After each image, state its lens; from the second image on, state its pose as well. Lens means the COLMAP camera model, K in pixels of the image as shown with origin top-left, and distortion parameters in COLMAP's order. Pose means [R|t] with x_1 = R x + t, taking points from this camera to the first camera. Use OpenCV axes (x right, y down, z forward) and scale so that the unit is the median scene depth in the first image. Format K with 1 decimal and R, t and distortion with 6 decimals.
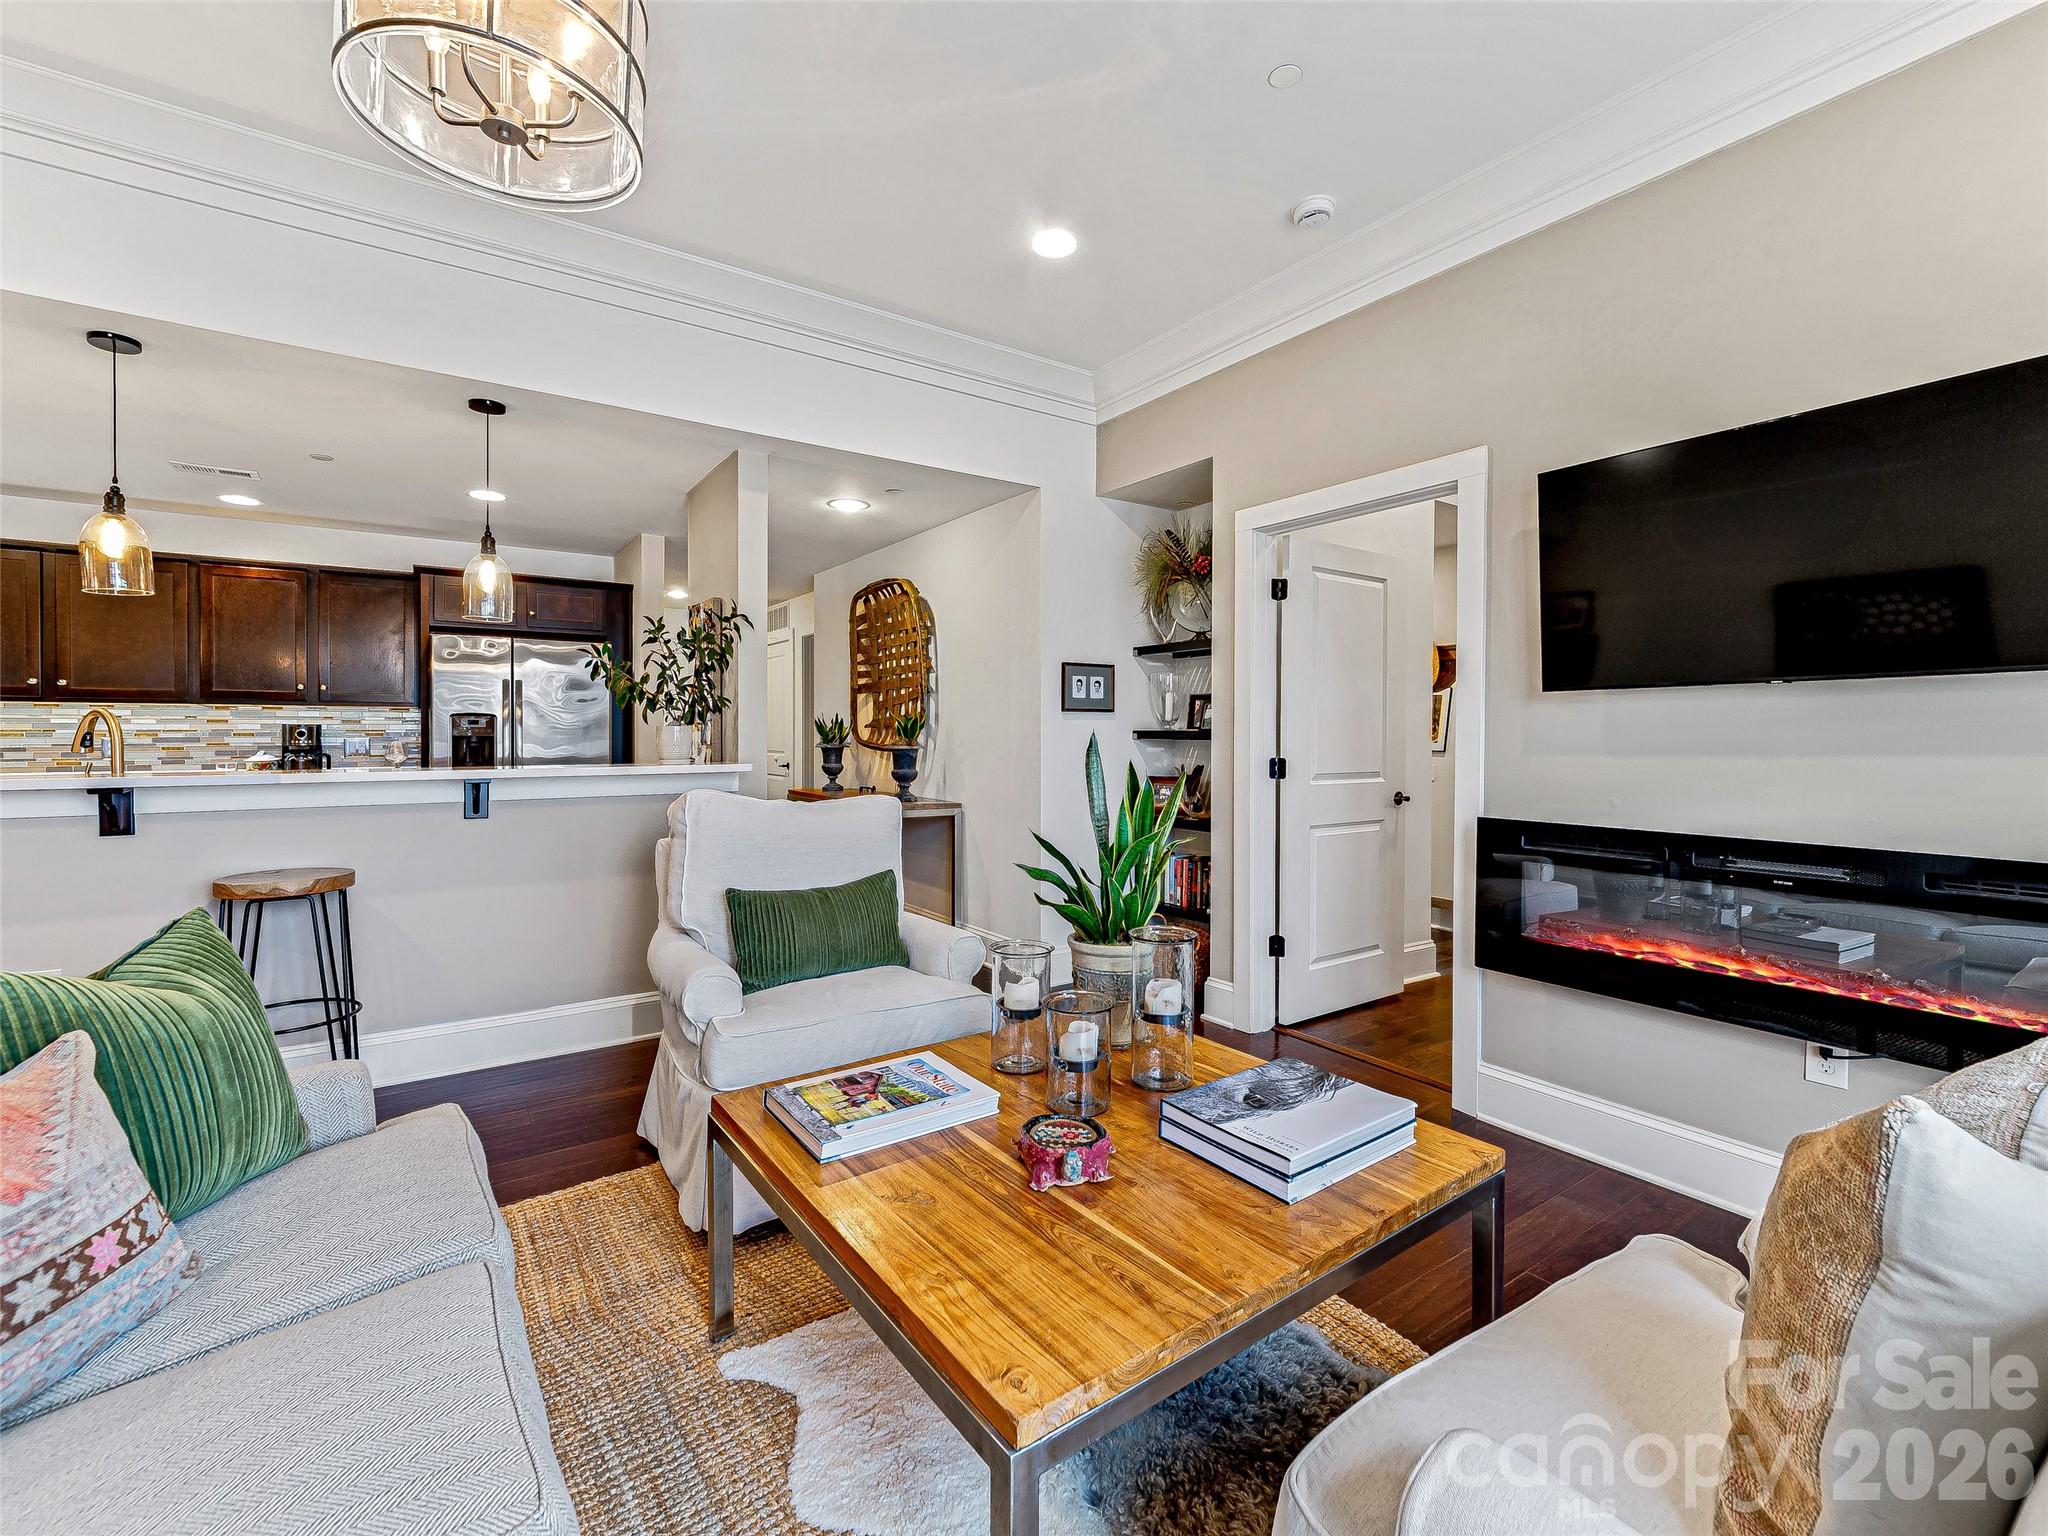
lens RADIAL K [[921.1, 0, 1024.0], [0, 921.1, 768.0], [0, 0, 1]] dist [-0.000633, -0.000172]
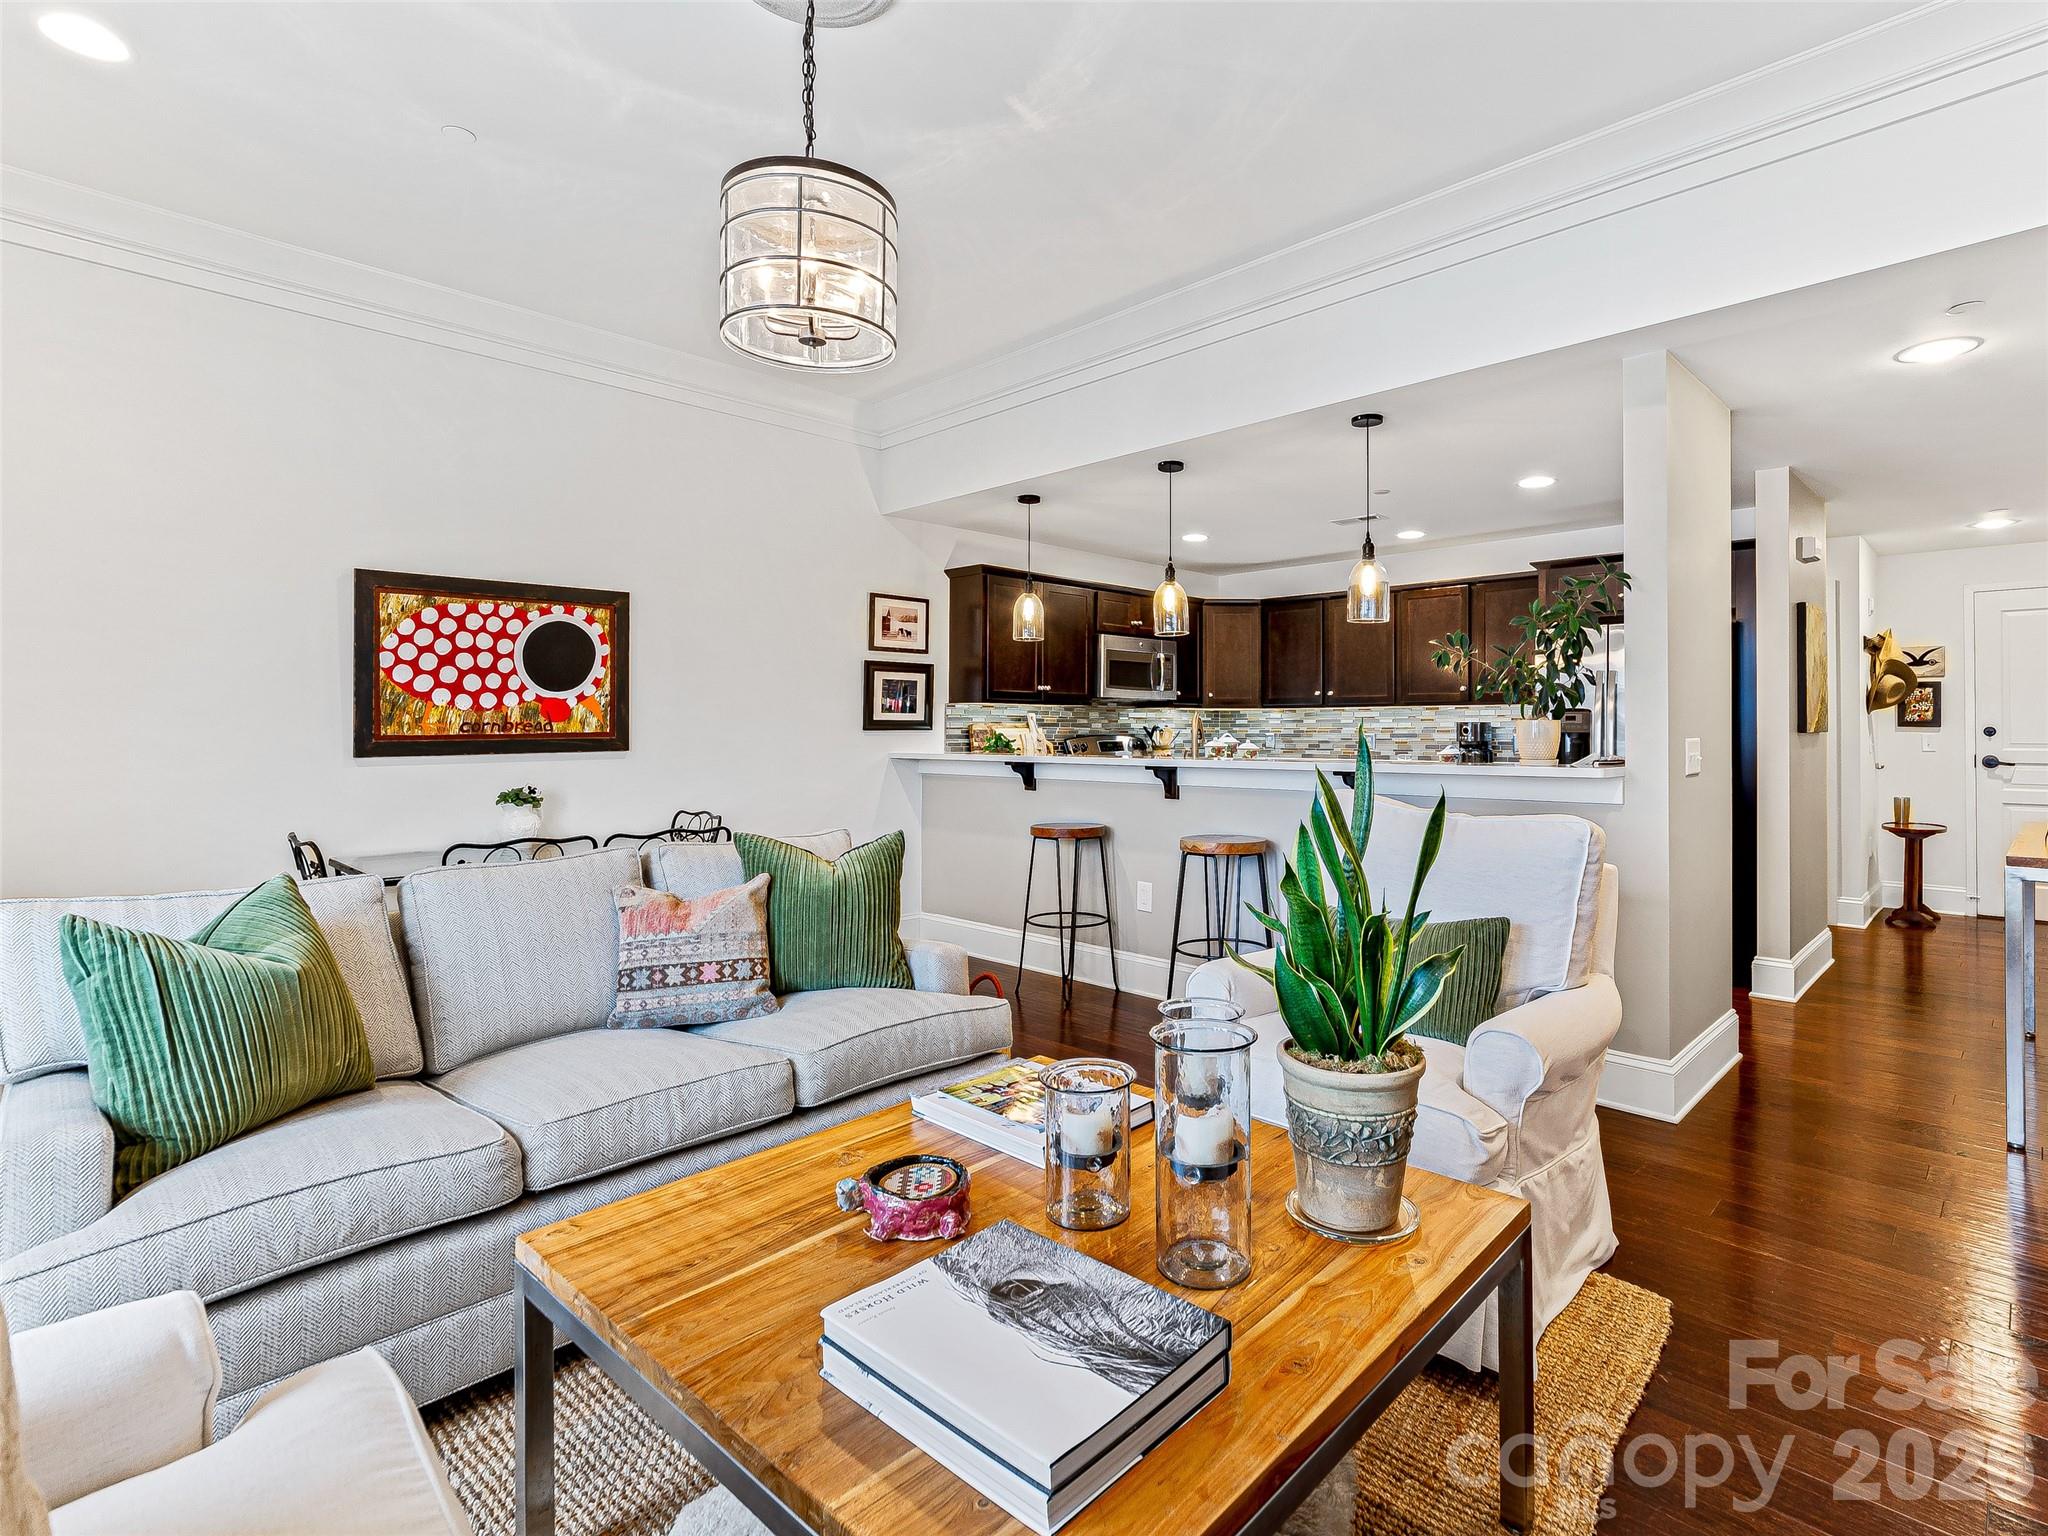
lens RADIAL K [[968.3, 0, 1024.0], [0, 968.3, 768.0], [0, 0, 1]] dist [0.003136, 0.000382]
pose [[0.199950, 0.035699, -0.979156, 0.498046], [-0.035113, 0.998955, 0.029251, -0.014070], [0.979177, 0.028532, 0.200995, 0.469404]]
